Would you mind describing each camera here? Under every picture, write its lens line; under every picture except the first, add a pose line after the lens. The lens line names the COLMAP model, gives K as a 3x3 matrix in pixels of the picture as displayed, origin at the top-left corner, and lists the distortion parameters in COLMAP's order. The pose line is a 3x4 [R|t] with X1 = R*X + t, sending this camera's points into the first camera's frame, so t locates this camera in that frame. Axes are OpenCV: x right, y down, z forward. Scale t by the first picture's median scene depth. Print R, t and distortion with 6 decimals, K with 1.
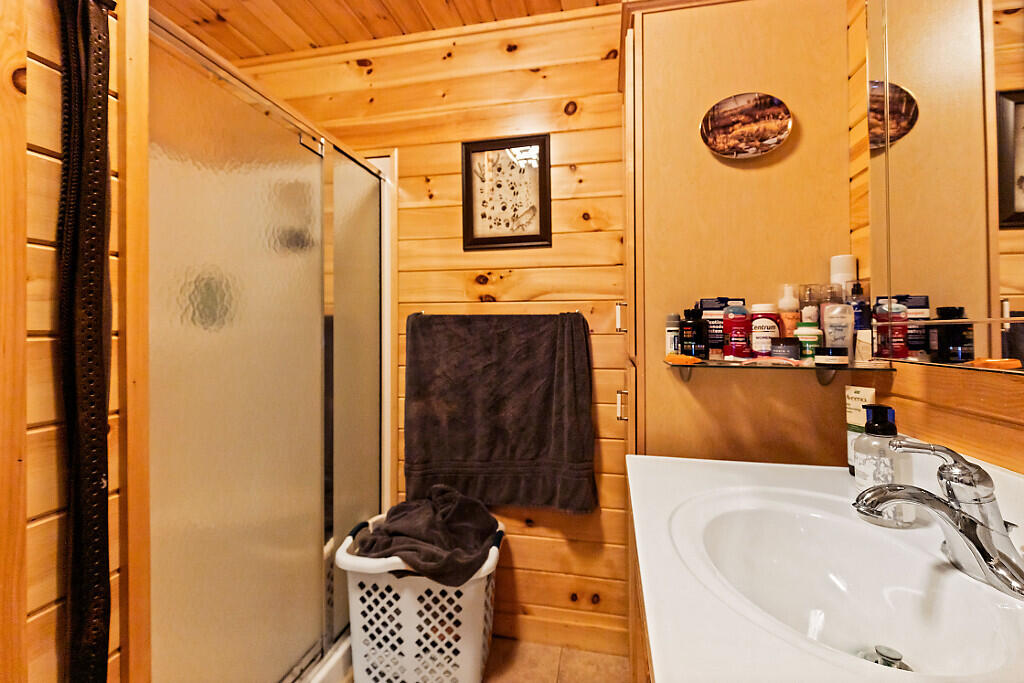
lens RADIAL K [[465.6, 0, 504.1], [0, 465.6, 323.1], [0, 0, 1]] dist [-0.000497, -0.002201]
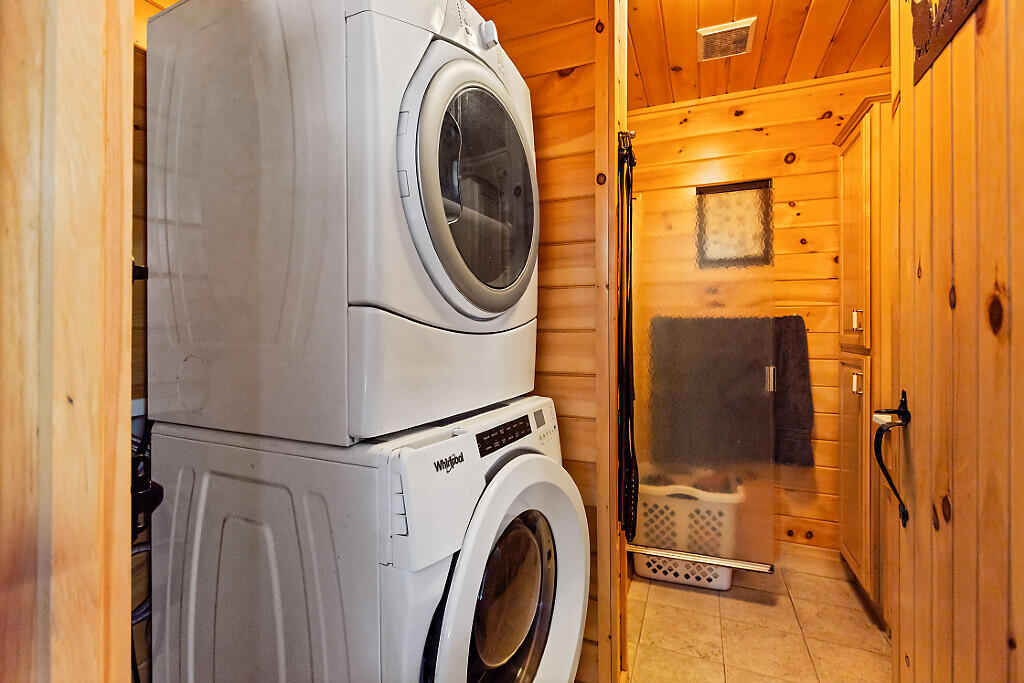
lens RADIAL K [[465.6, 0, 510.2], [0, 465.6, 325.8], [0, 0, 1]] dist [-0.000497, -0.002201]
pose [[0.984852, 0.003476, -0.173361, -0.478180], [-0.001689, 0.999944, 0.010458, -0.007351], [0.173388, -0.010007, 0.984803, -0.500382]]
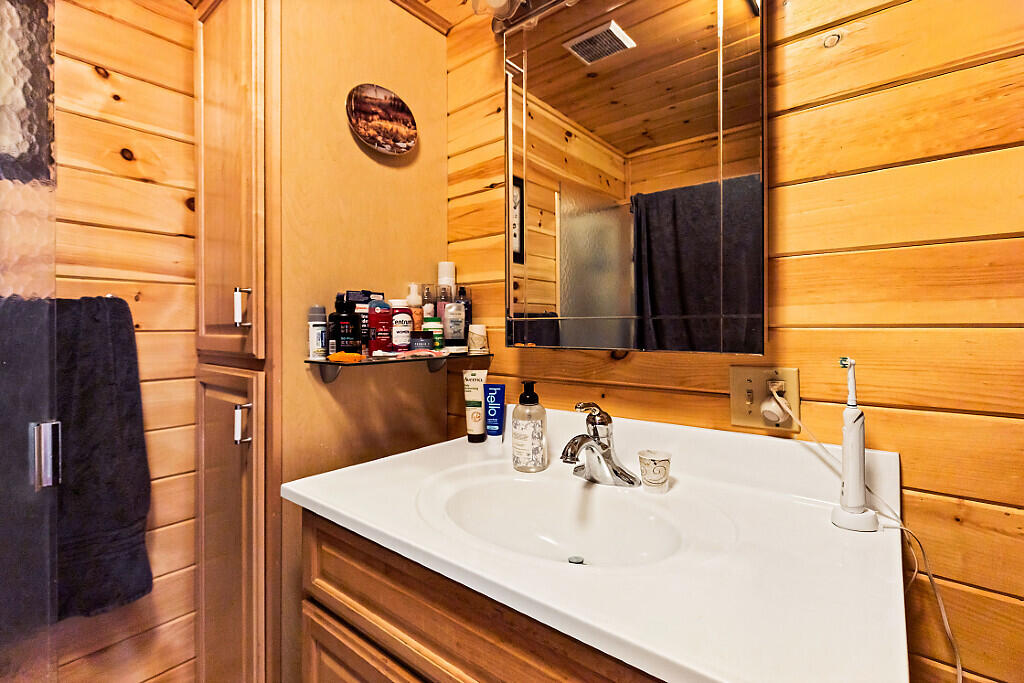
lens RADIAL K [[465.6, 0, 518.2], [0, 465.6, 326.5], [0, 0, 1]] dist [-0.000497, -0.002201]
pose [[0.444526, -0.002013, 0.895764, -0.203659], [-0.012182, 0.999891, 0.008292, 0.005839], [-0.895683, -0.014598, 0.444453, 0.235540]]
